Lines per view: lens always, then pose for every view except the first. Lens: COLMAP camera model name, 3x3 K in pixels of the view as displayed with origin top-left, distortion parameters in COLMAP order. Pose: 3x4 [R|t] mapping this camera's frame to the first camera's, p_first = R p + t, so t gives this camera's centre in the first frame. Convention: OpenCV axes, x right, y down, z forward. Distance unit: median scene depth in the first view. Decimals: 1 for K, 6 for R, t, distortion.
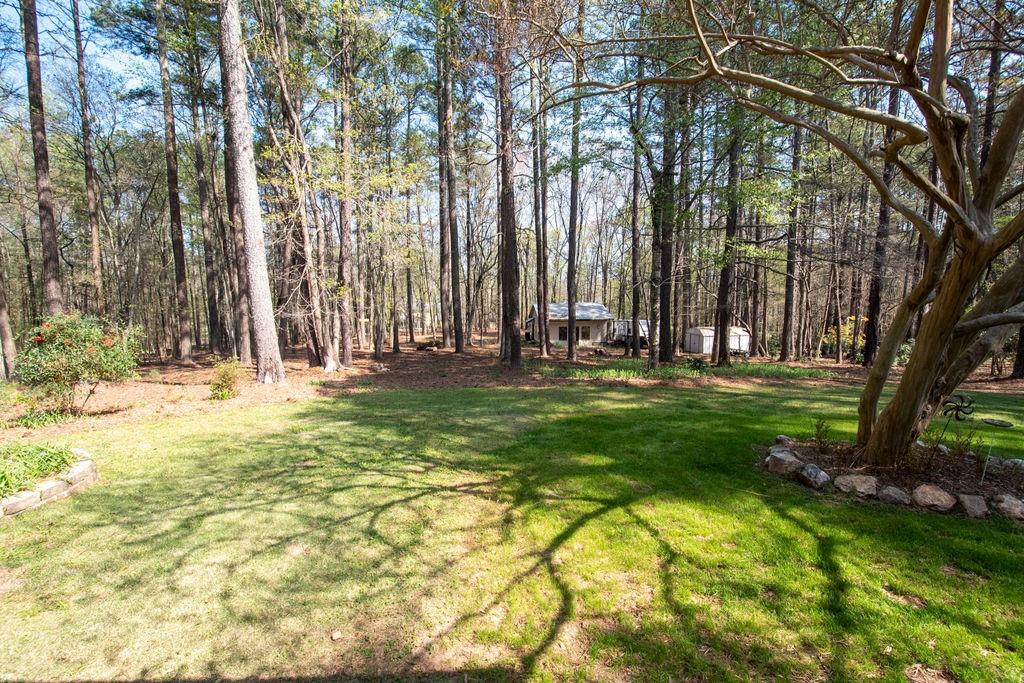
lens RADIAL K [[454.9, 0, 511.1], [0, 454.9, 354.7], [0, 0, 1]] dist [0.021638, -0.026416]
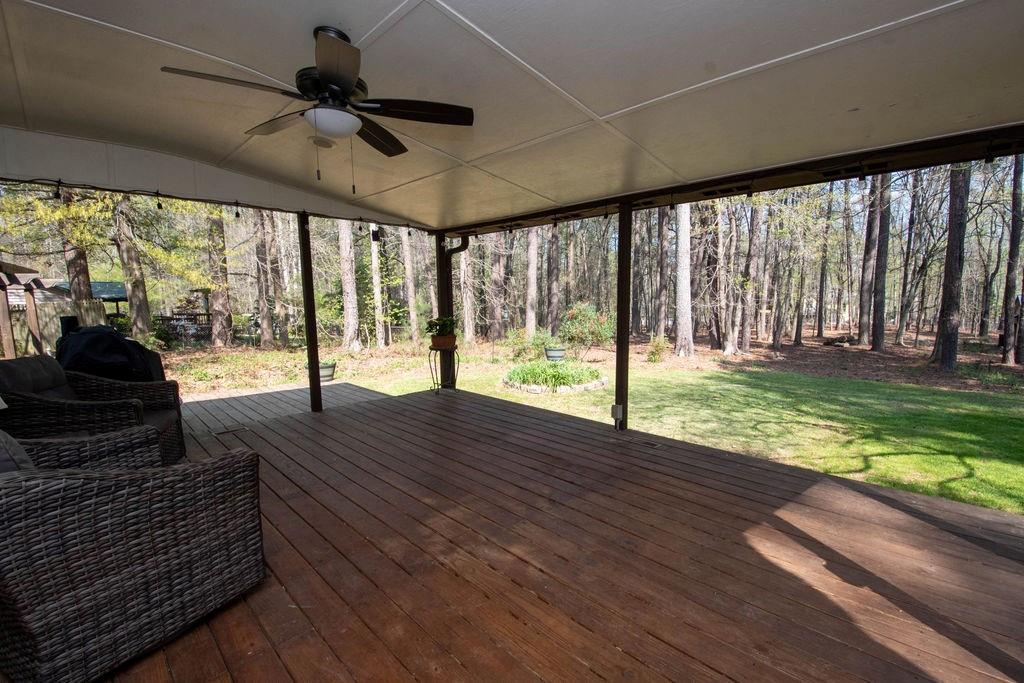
lens RADIAL K [[454.9, 0, 511.1], [0, 454.9, 354.7], [0, 0, 1]] dist [0.021638, -0.026416]
pose [[0.683184, 0.094163, -0.724150, 0.138853], [-0.079131, 0.995358, 0.054774, 0.034366], [0.725946, 0.019882, 0.687464, -0.412104]]
